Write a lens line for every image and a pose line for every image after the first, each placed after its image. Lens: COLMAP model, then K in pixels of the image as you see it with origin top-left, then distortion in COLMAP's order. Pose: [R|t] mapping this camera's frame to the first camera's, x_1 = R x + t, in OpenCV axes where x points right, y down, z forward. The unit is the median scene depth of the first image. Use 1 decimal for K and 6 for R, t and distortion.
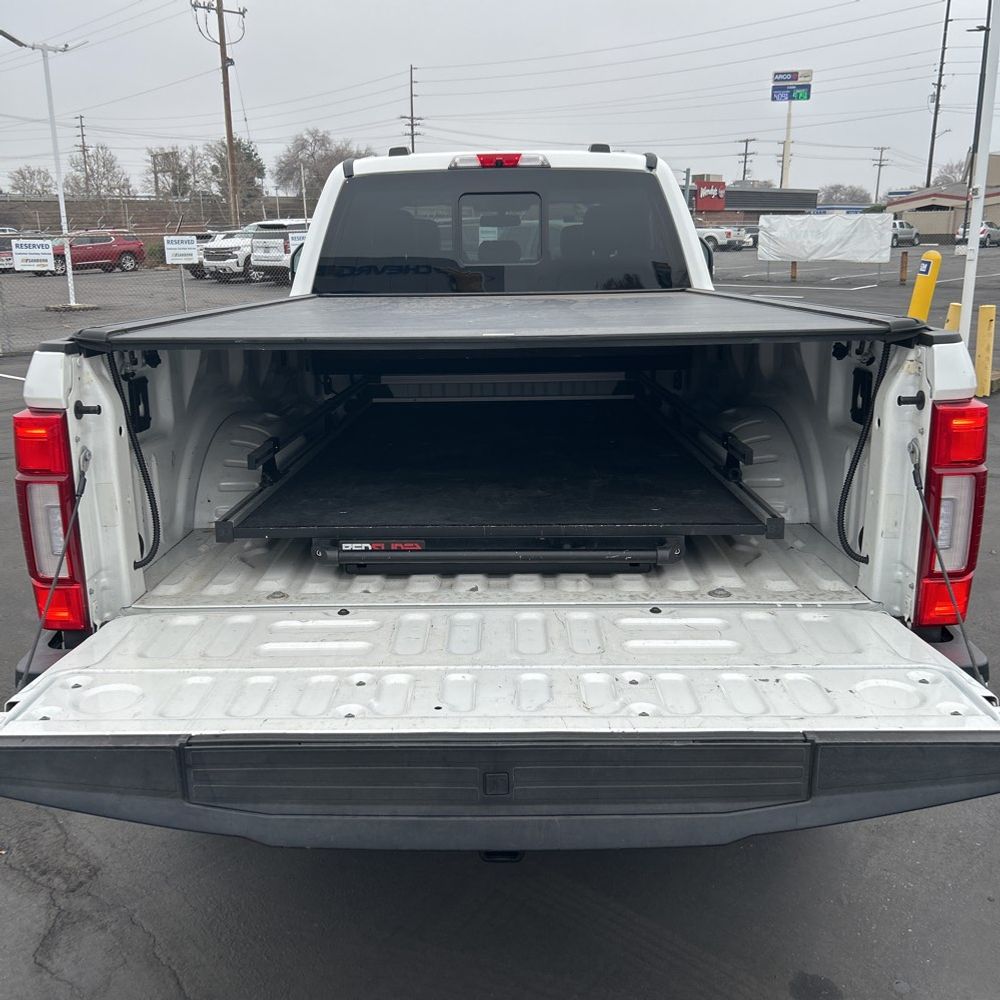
lens RADIAL K [[1005.4, 0, 484.4], [0, 1005.4, 496.4], [0, 0, 1]] dist [0.029535, 0.000000]
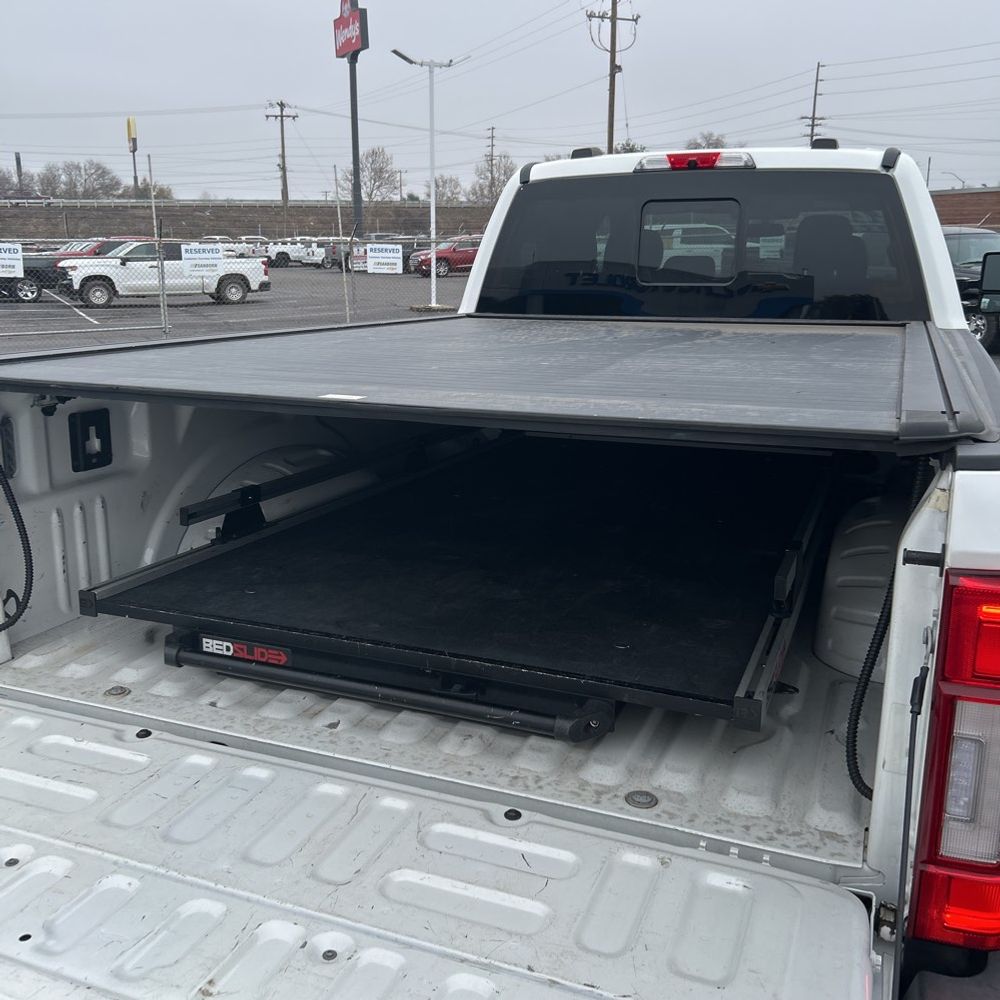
lens RADIAL K [[1005.4, 0, 489.5], [0, 1005.4, 498.7], [0, 0, 1]] dist [0.029535, 0.000000]
pose [[0.933417, 0.101213, -0.344222, 0.172907], [-0.102003, 0.994658, 0.015864, -0.051045], [0.343989, 0.020304, 0.938754, 0.162671]]
